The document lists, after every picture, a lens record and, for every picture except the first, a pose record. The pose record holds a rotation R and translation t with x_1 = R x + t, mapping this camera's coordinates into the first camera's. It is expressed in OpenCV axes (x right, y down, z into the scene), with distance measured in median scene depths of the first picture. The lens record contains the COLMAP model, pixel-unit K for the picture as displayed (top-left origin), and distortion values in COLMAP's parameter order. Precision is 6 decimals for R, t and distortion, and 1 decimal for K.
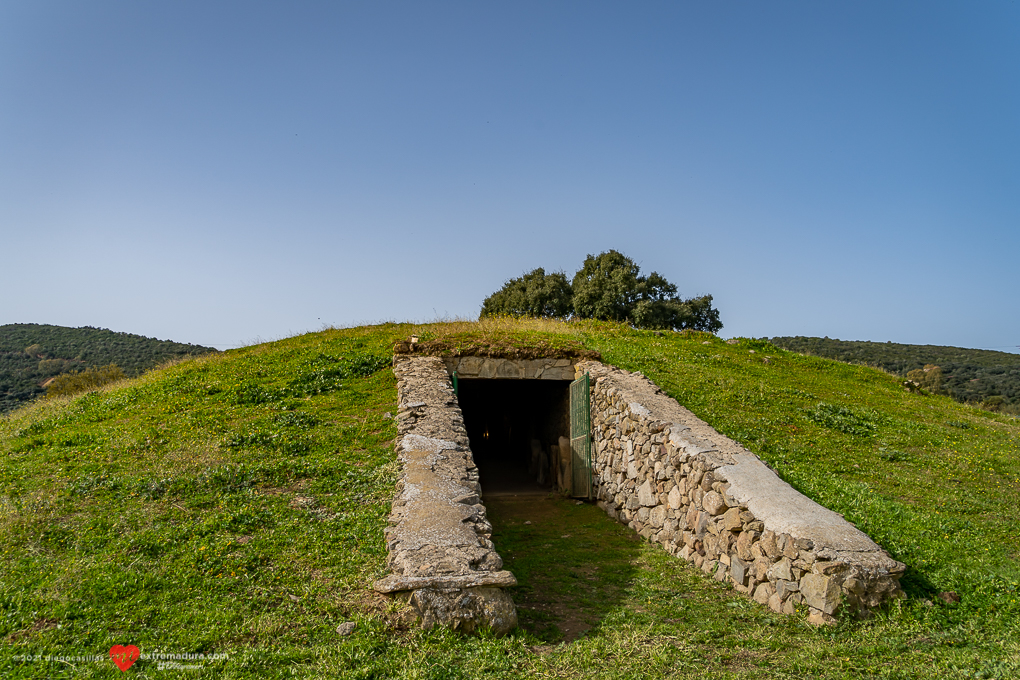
lens RADIAL K [[830.0, 0, 510.0], [0, 830.0, 340.0], [0, 0, 1]] dist [-0.001276, -0.000043]
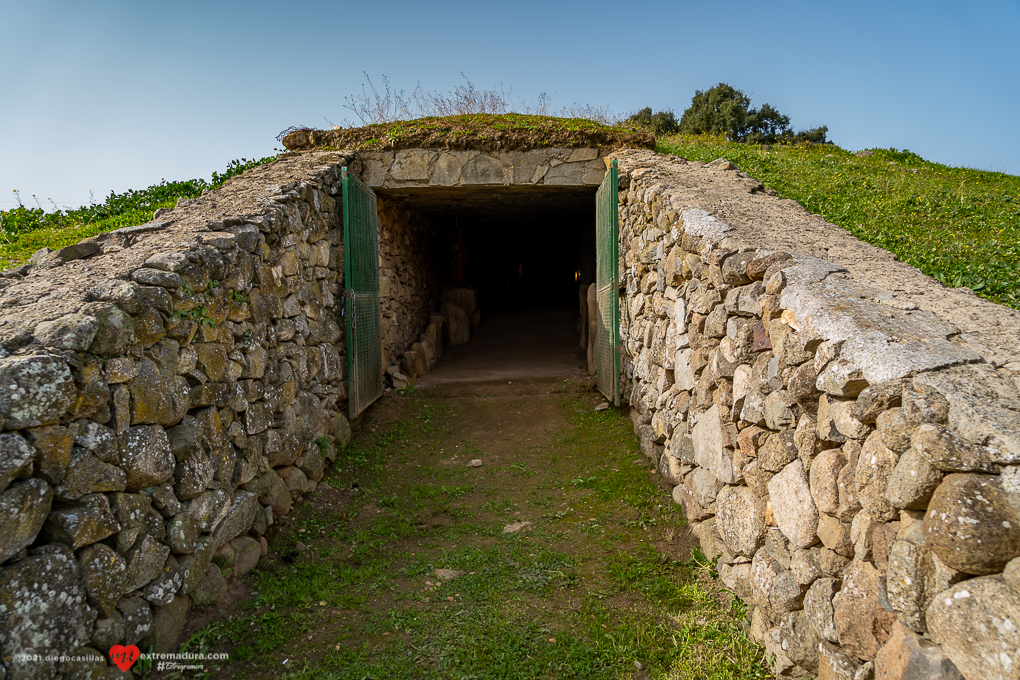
lens RADIAL K [[686.0, 0, 505.7], [0, 686.0, 340.2], [0, 0, 1]] dist [-0.023623, 0.002683]
pose [[0.982387, -0.004037, -0.186816, 0.112084], [0.043097, 0.977707, 0.205504, 0.060493], [0.181822, -0.209936, 0.960660, 0.592868]]
